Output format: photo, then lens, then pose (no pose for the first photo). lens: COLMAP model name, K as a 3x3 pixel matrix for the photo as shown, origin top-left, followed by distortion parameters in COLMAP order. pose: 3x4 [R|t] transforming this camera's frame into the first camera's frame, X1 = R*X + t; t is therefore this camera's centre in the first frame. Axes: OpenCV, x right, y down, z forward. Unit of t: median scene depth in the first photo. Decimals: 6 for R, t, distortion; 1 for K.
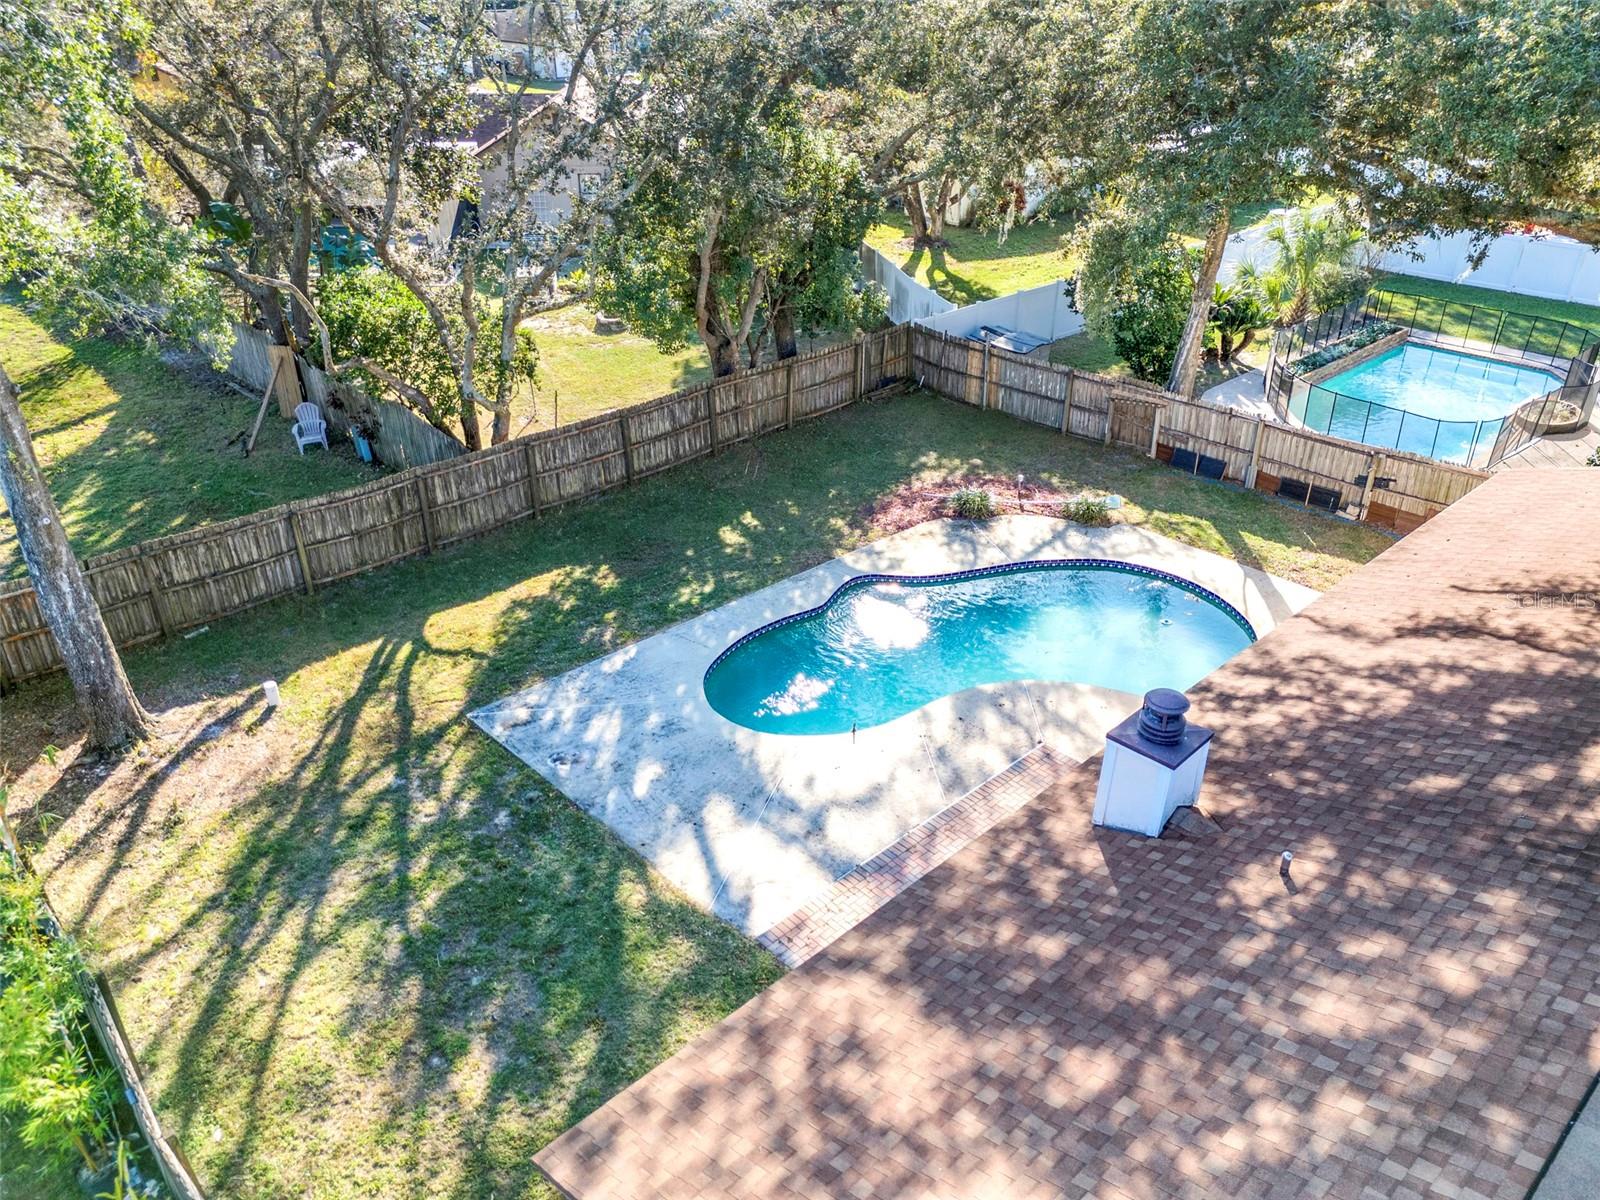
lens RADIAL K [[1159.2, 0, 817.6], [0, 1159.2, 599.0], [0, 0, 1]] dist [0.044640, -0.003243]
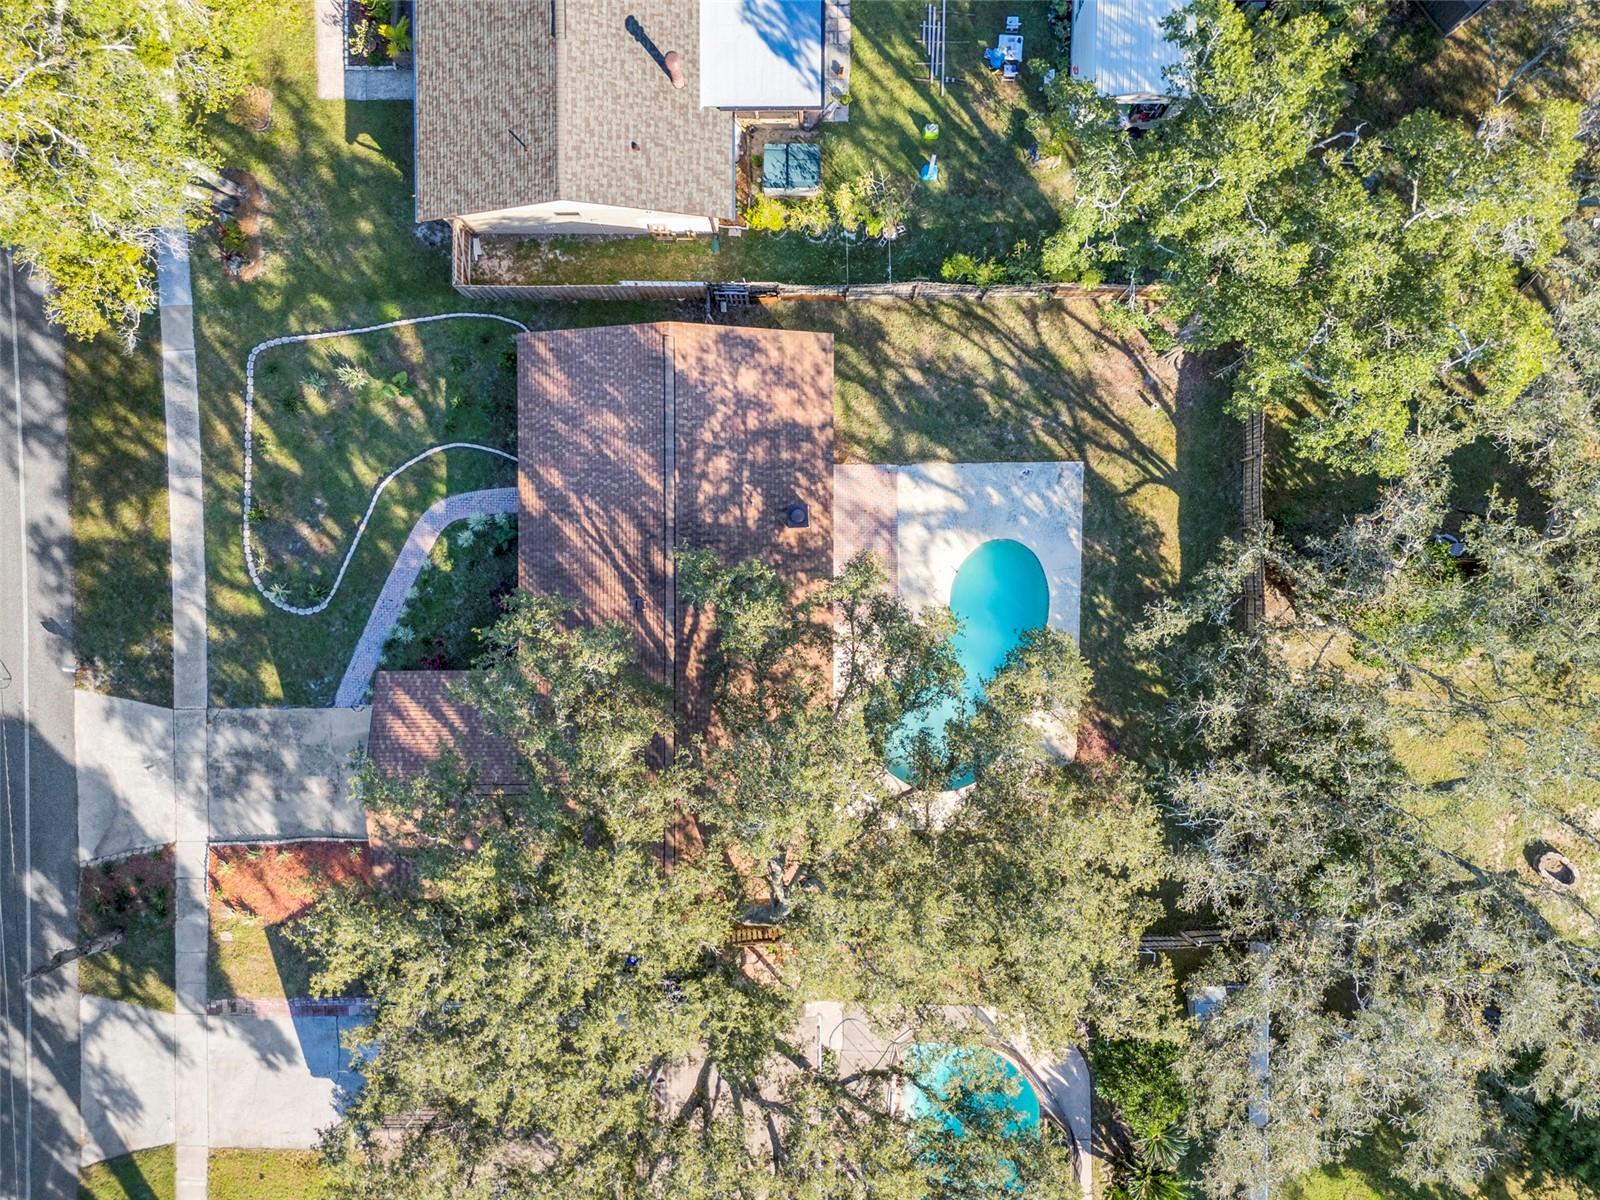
lens RADIAL K [[1118.8, 0, 801.0], [0, 1118.8, 640.1], [0, 0, 1]] dist [0.076598, -0.064453]
pose [[-0.687424, 0.725500, 0.033143, 0.273700], [-0.338089, -0.360067, 0.869510, -1.833301], [0.642763, 0.586516, 0.492802, -0.277174]]
